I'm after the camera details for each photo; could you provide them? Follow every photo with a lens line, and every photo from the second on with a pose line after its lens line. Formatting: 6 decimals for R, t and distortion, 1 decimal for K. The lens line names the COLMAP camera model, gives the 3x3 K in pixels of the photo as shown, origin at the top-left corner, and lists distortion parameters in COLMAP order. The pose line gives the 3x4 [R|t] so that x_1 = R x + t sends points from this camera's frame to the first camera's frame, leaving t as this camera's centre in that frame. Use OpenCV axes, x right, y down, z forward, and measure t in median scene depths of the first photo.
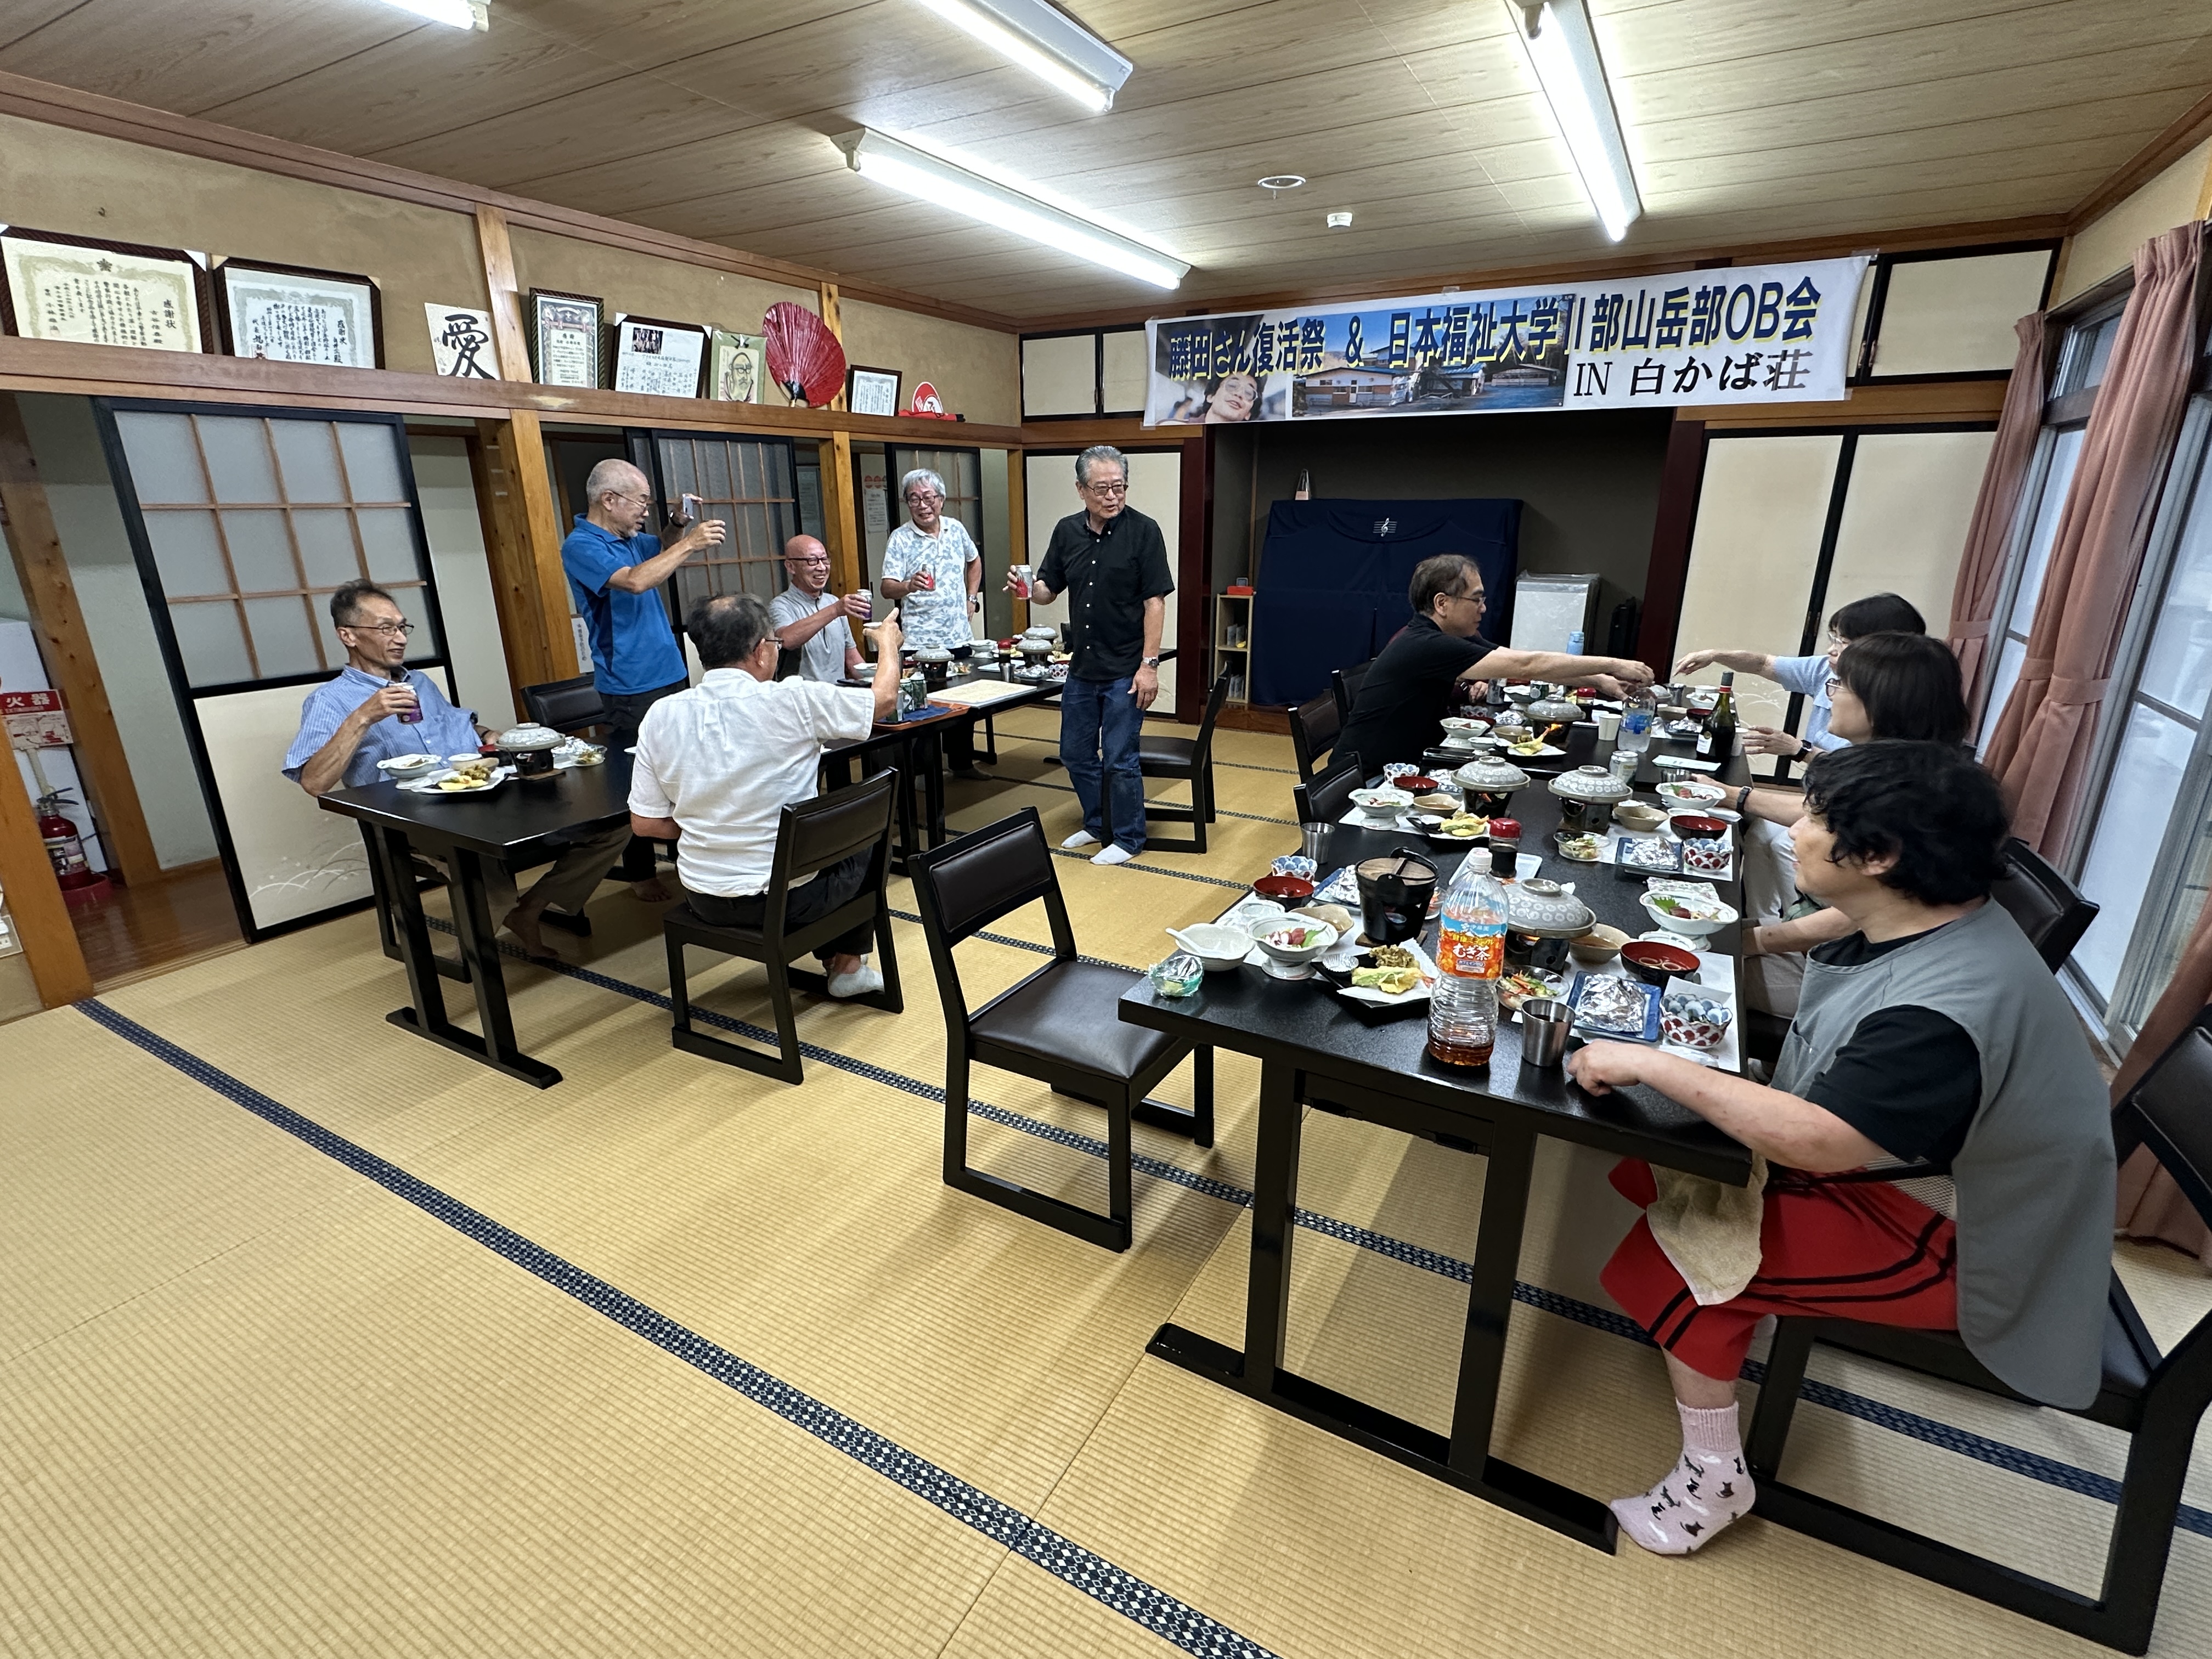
lens RADIAL K [[1038.6, 0, 1094.1], [0, 1038.6, 833.9], [0, 0, 1]] dist [-0.004337, 0.003114]
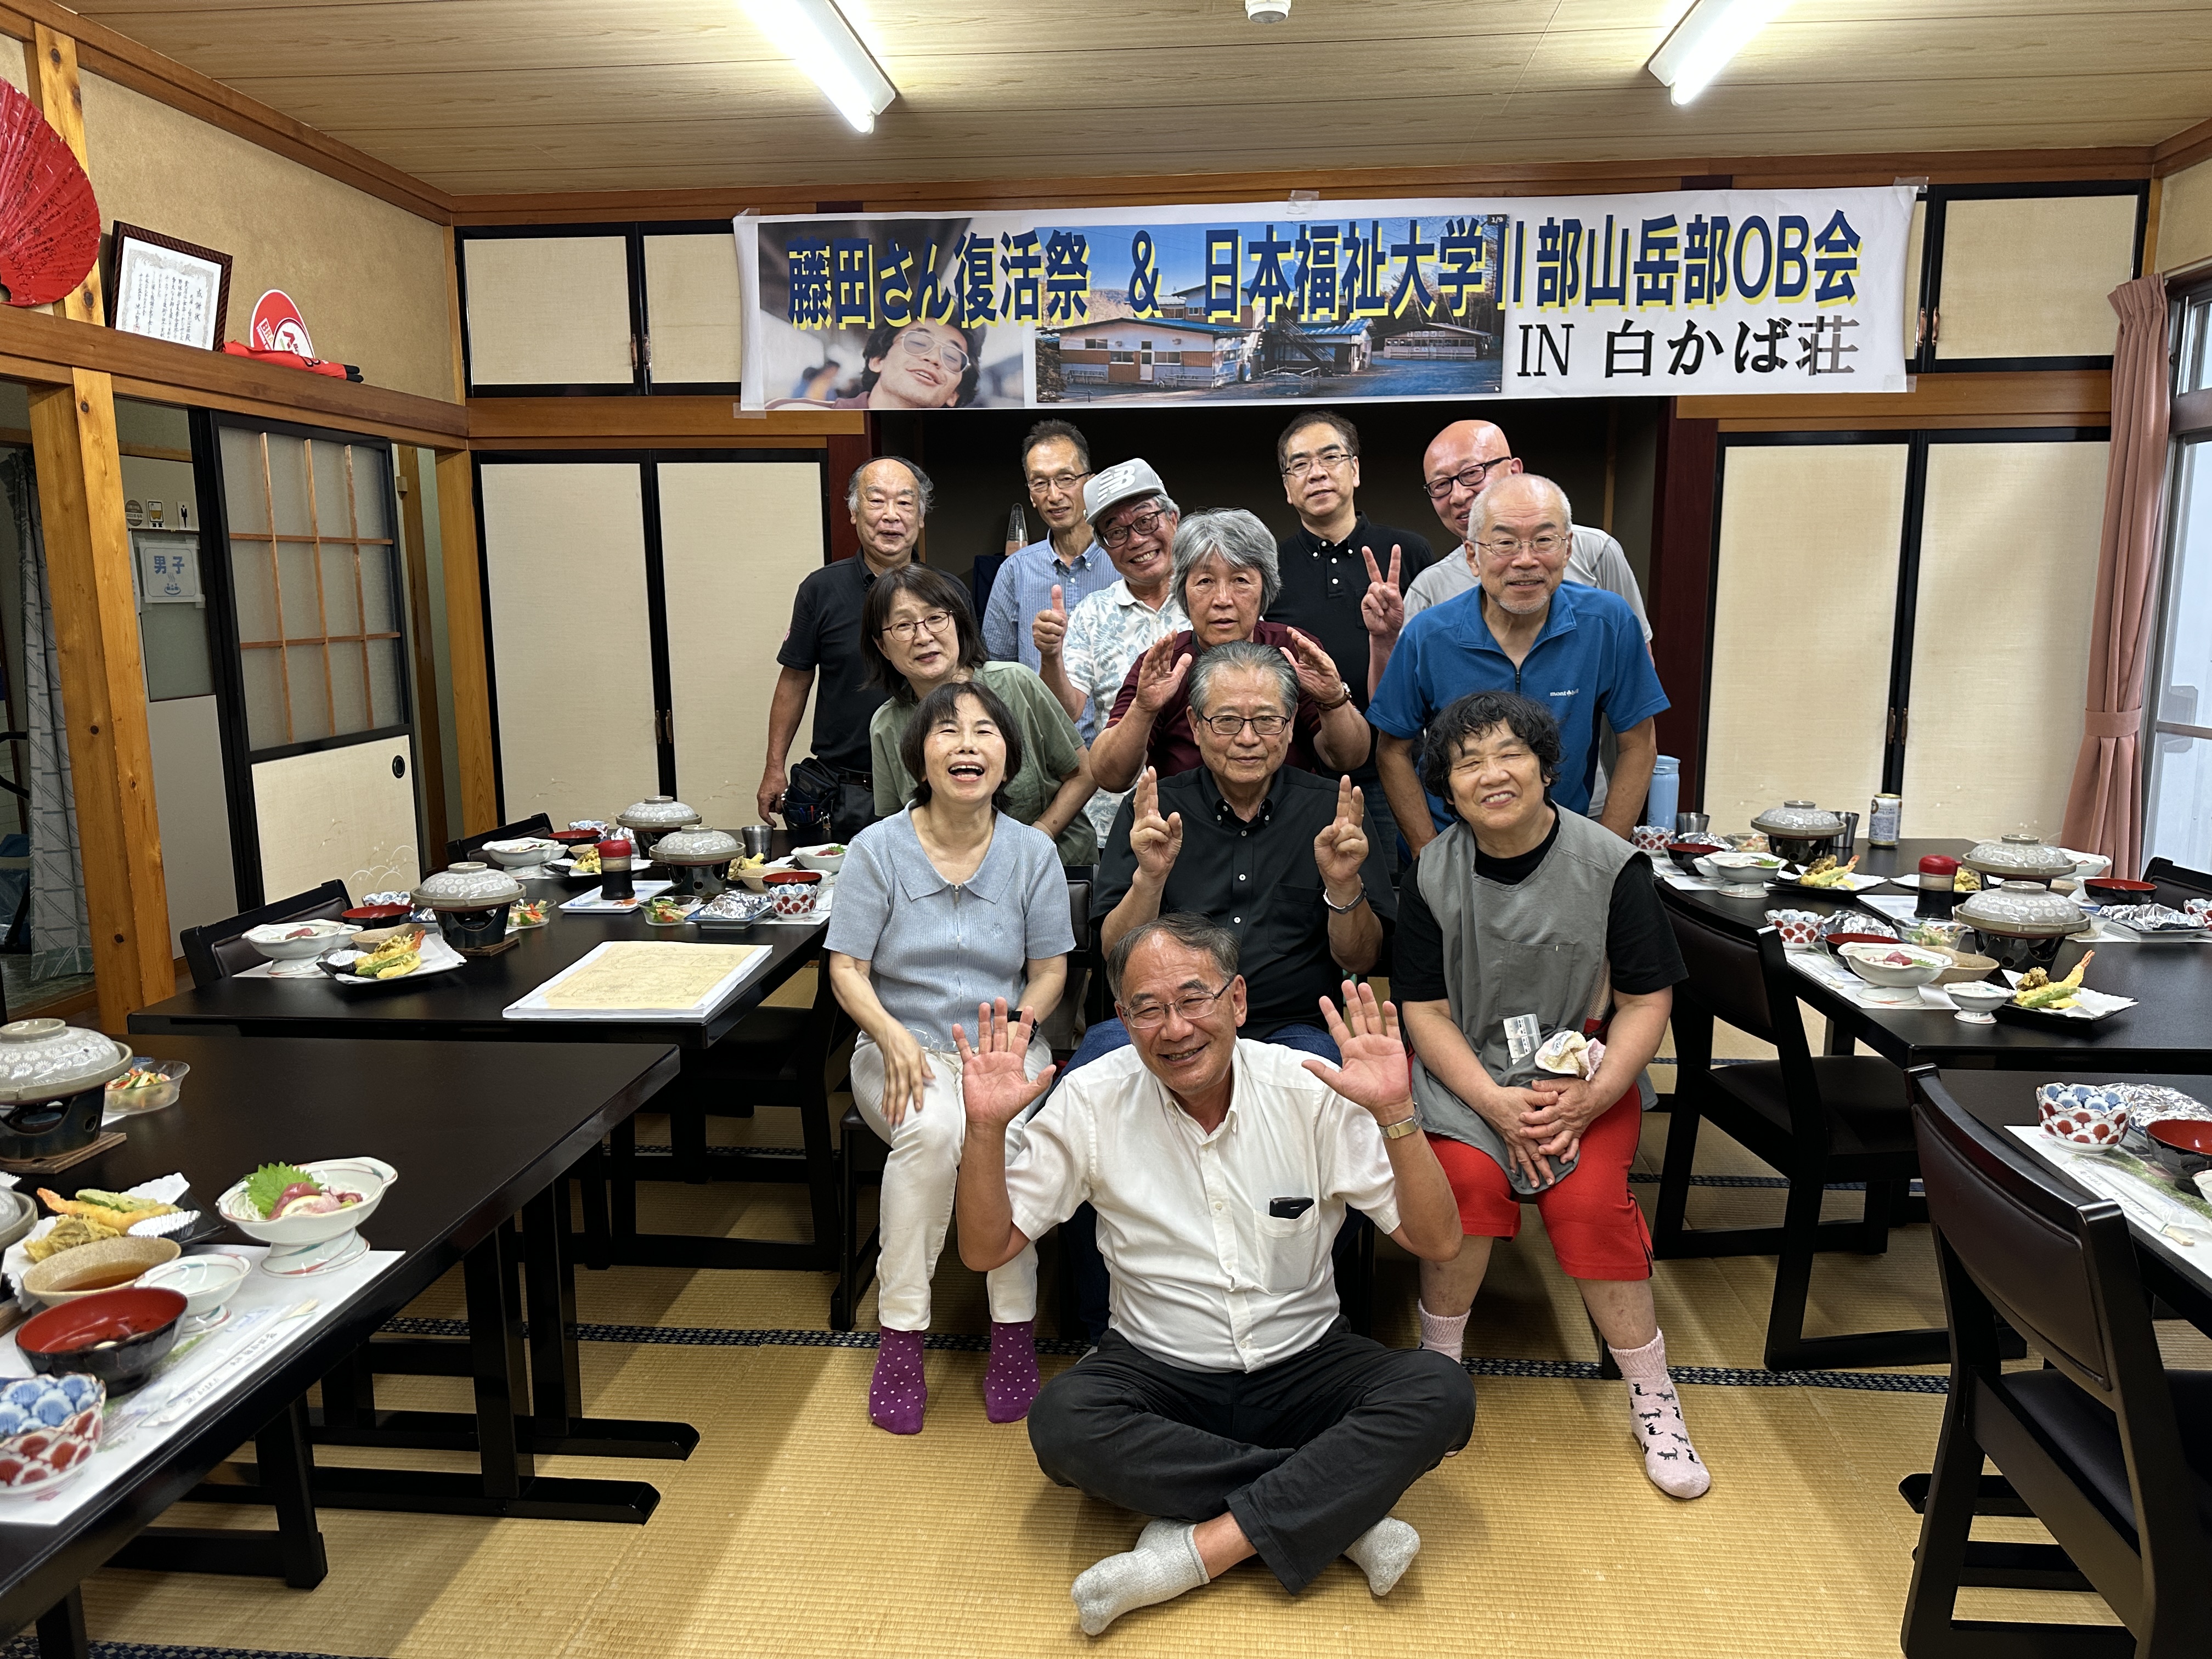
lens RADIAL K [[1571.9, 0, 1111.2], [0, 1571.9, 846.8], [0, 0, 1]] dist [0.038037, -0.035859]
pose [[0.907836, -0.071118, 0.413250, -0.158330], [0.132245, 0.983778, -0.121215, -0.071833], [-0.397926, 0.164693, 0.902514, 0.309498]]
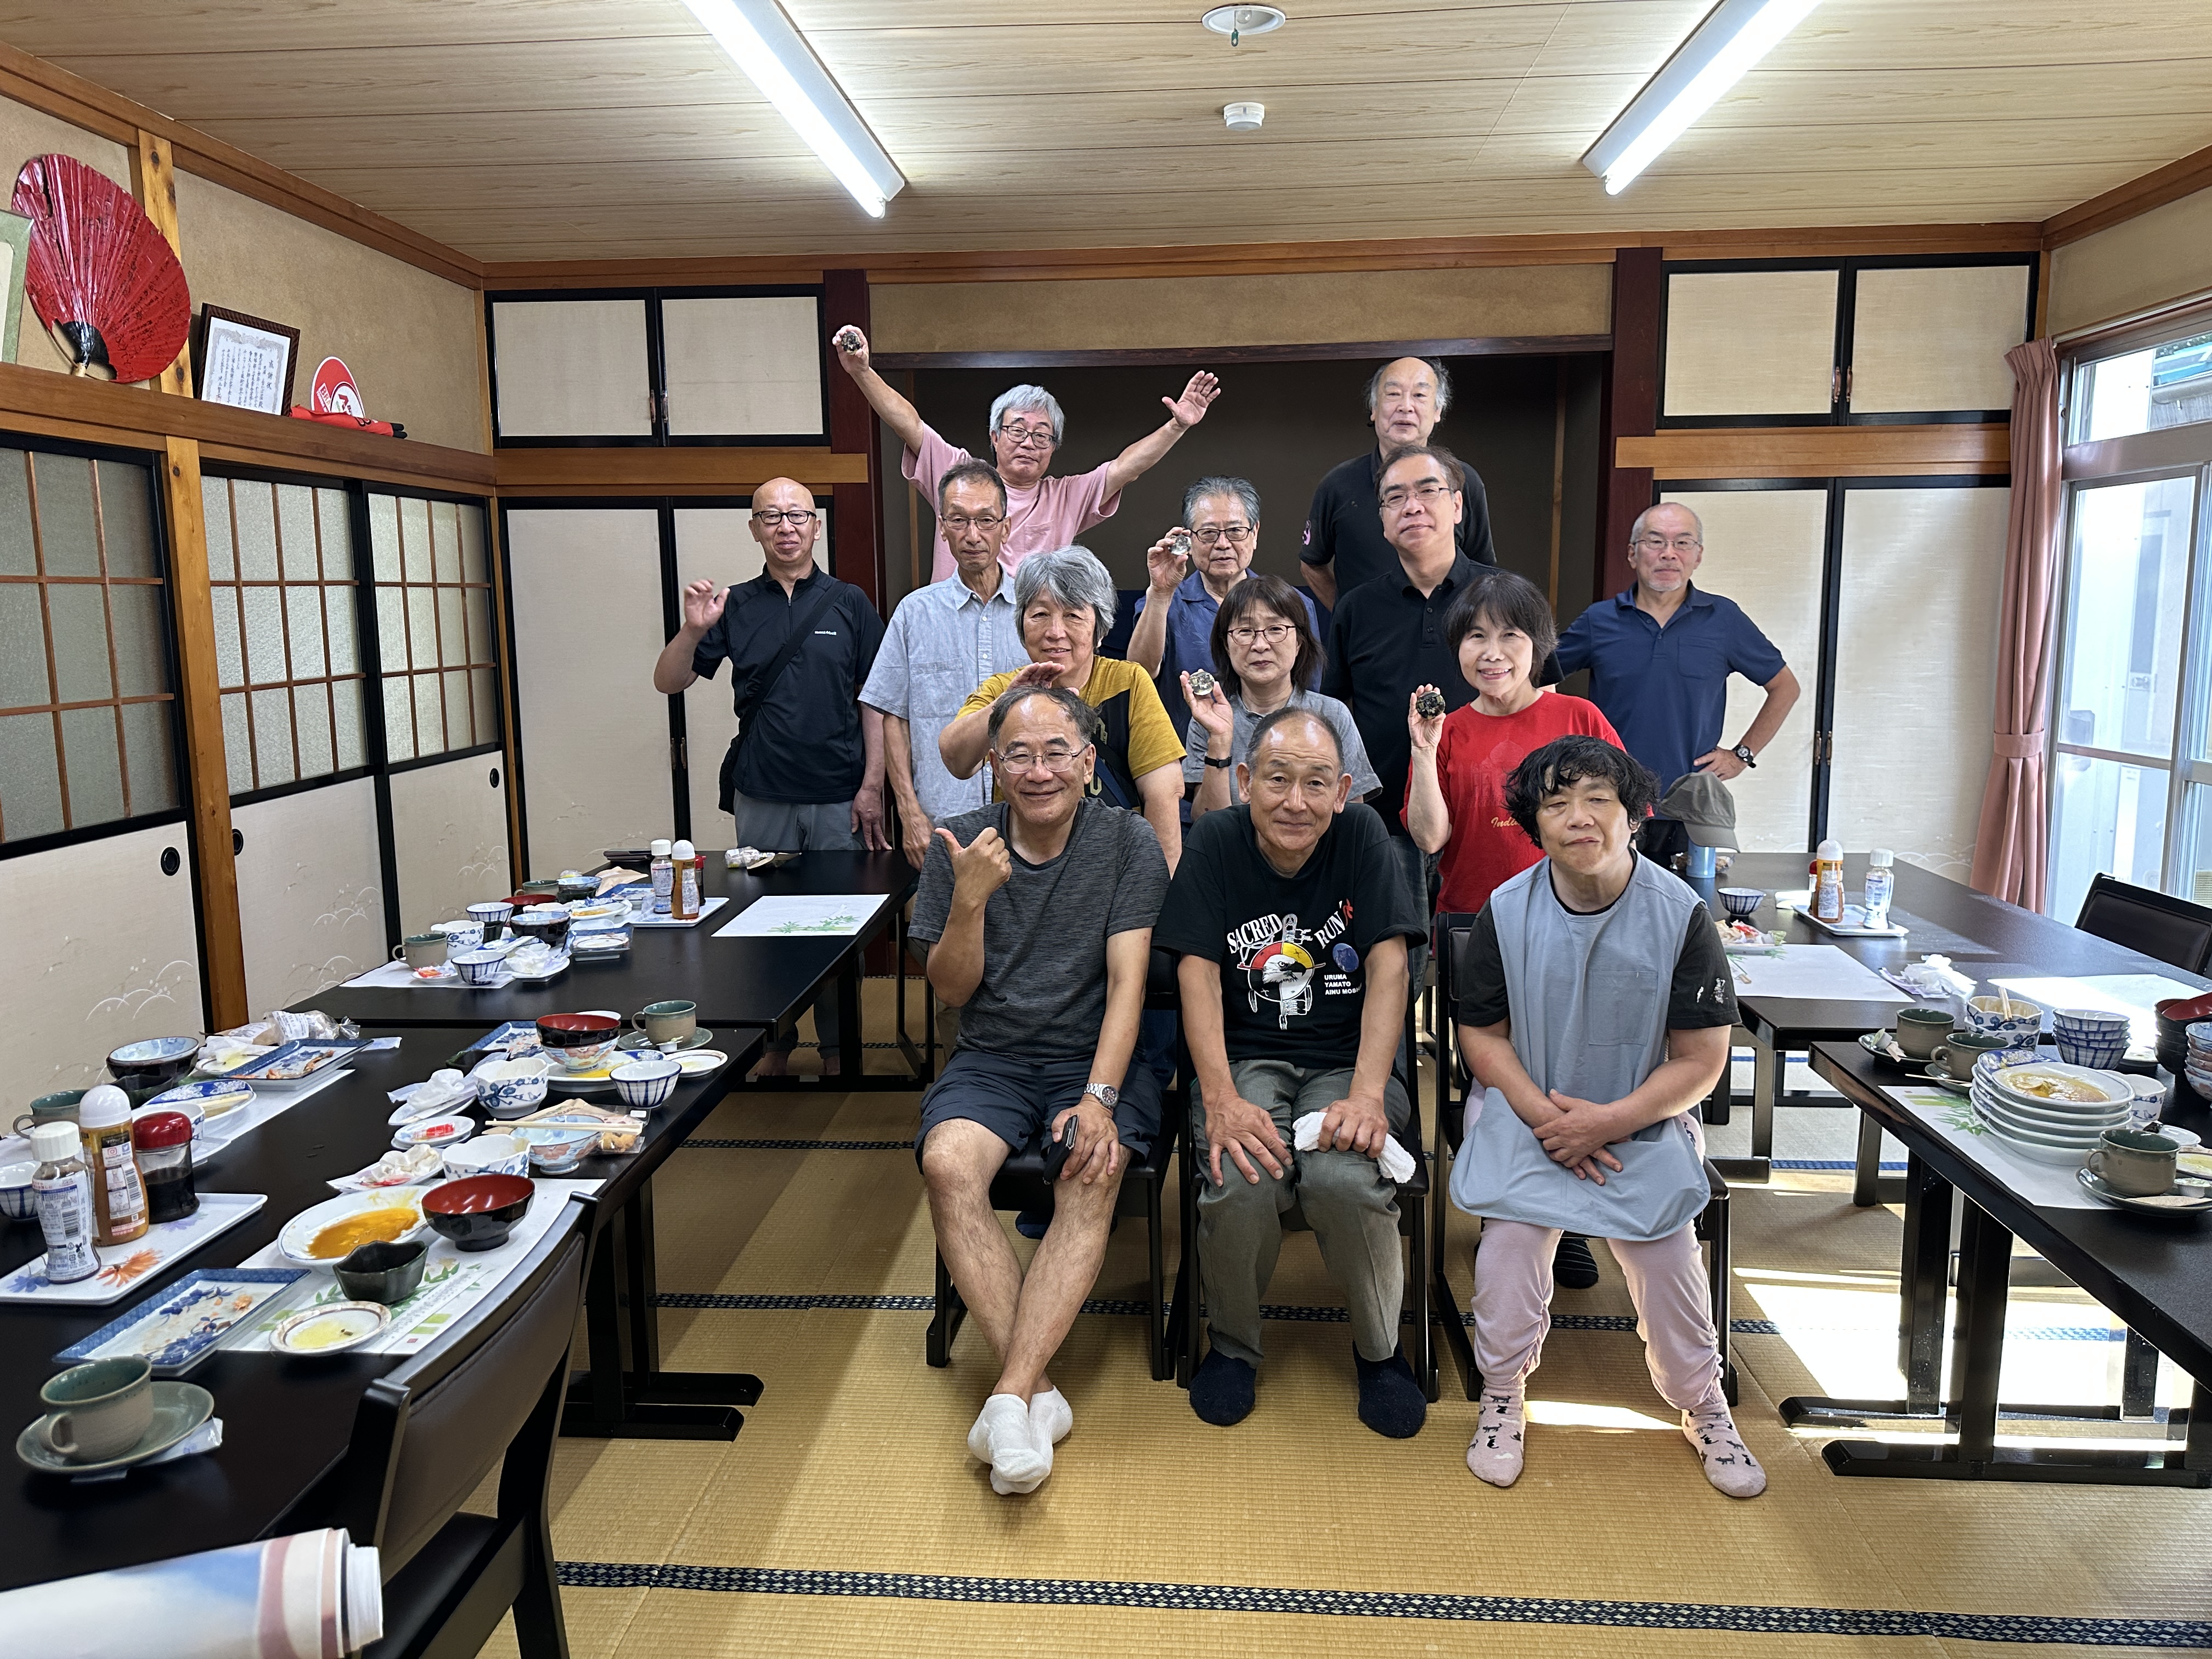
lens RADIAL K [[1571.9, 0, 1095.6], [0, 1571.9, 816.5], [0, 0, 1]] dist [0.038037, -0.035859]
pose [[0.901468, -0.064328, 0.428040, -0.202324], [0.139540, 0.979289, -0.146704, -0.066982], [-0.409738, 0.191977, 0.891773, 0.251398]]
